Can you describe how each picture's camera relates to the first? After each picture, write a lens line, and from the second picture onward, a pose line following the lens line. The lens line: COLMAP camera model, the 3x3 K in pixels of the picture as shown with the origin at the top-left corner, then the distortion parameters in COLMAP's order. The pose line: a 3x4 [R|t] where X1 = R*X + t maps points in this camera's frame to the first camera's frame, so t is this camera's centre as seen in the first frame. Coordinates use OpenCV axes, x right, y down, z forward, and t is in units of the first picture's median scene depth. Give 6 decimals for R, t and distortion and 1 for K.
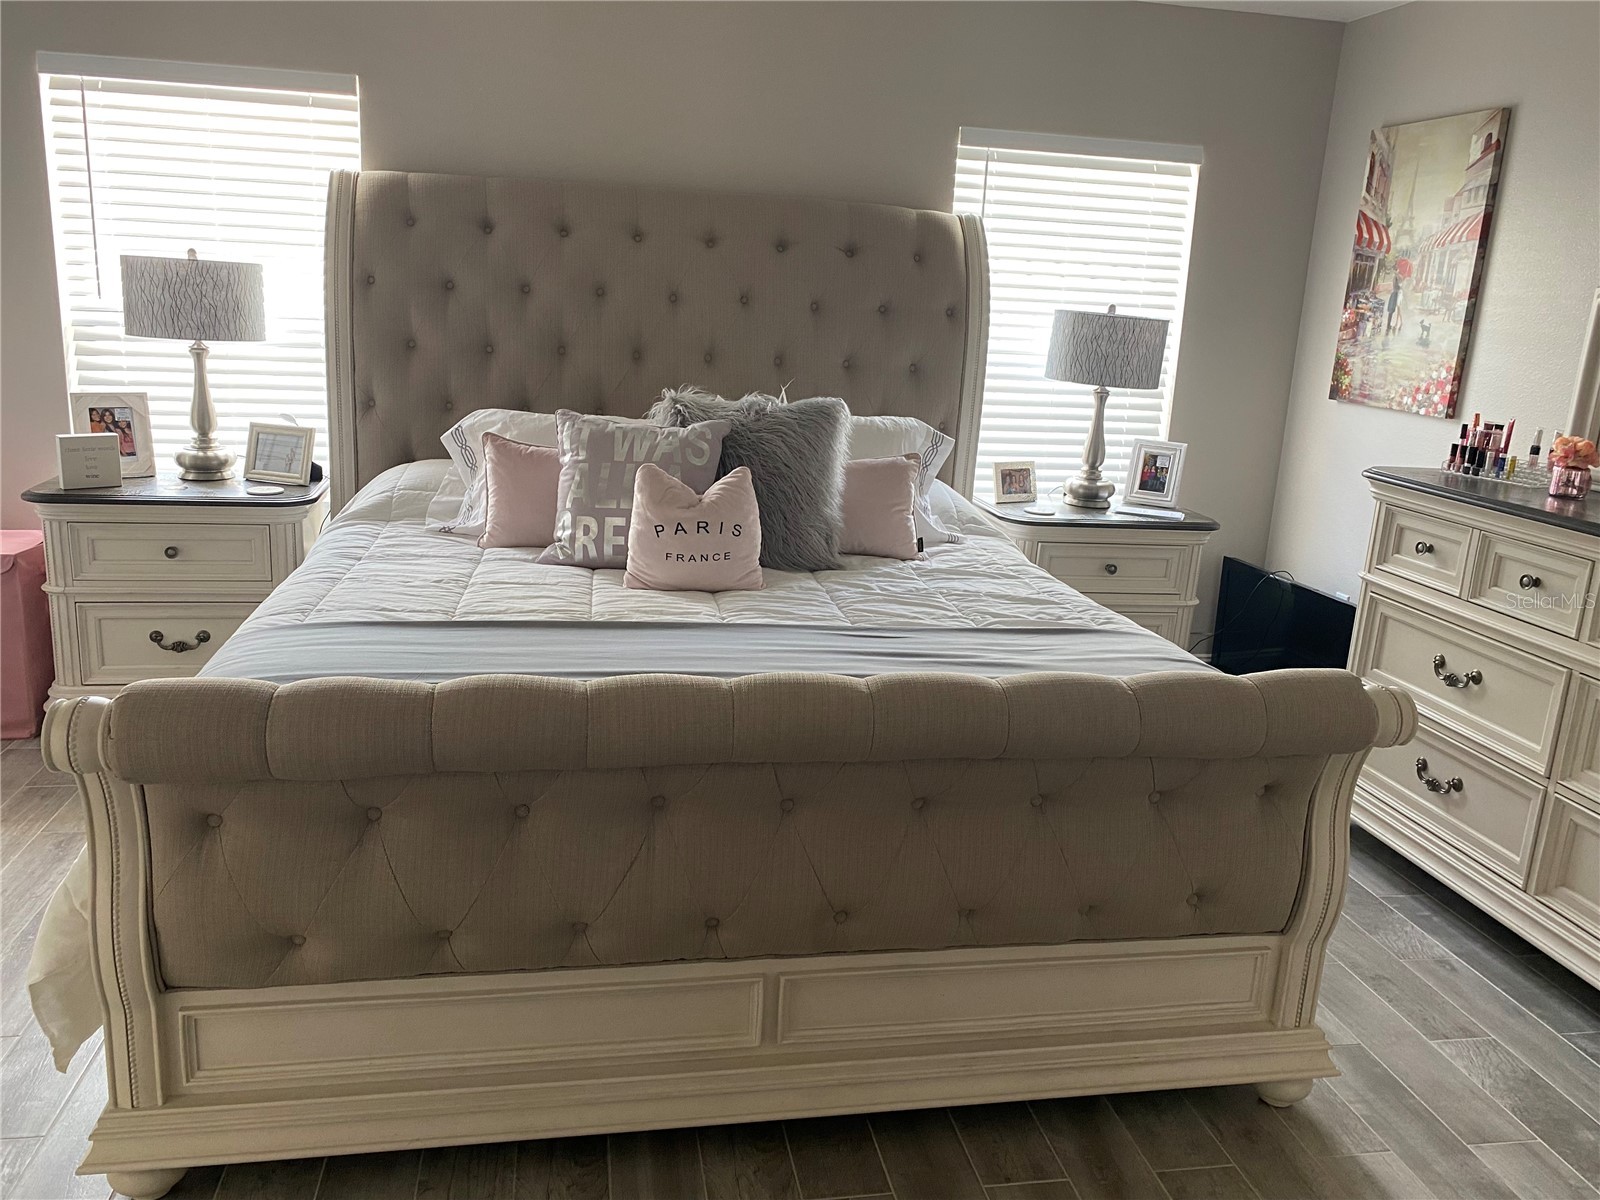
lens RADIAL K [[1211.6, 0, 787.9], [0, 1211.6, 571.1], [0, 0, 1]] dist [-0.009639, -0.010815]
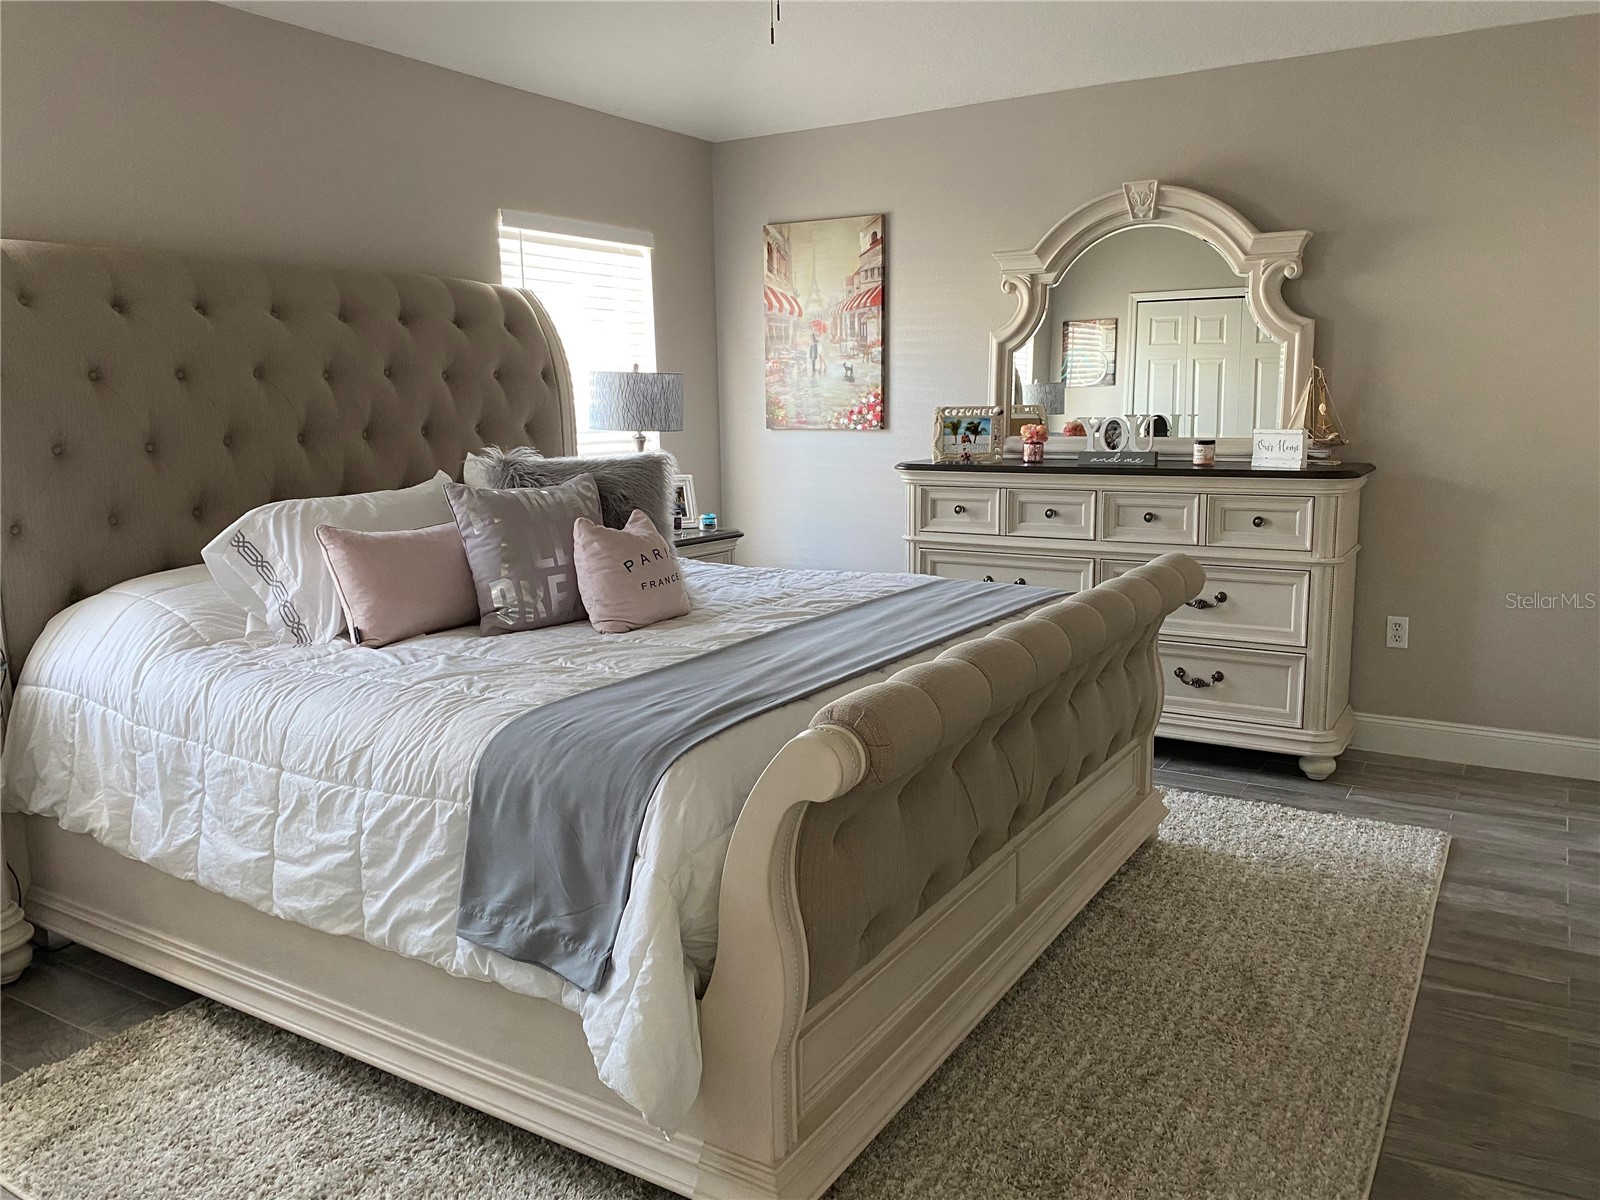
lens RADIAL K [[1211.6, 0, 784.1], [0, 1211.6, 631.9], [0, 0, 1]] dist [-0.009639, -0.010815]
pose [[0.669700, -0.201807, 0.714685, -0.588570], [0.212430, 0.974214, 0.076032, -0.025638], [-0.711600, 0.100901, 0.695301, 0.103344]]
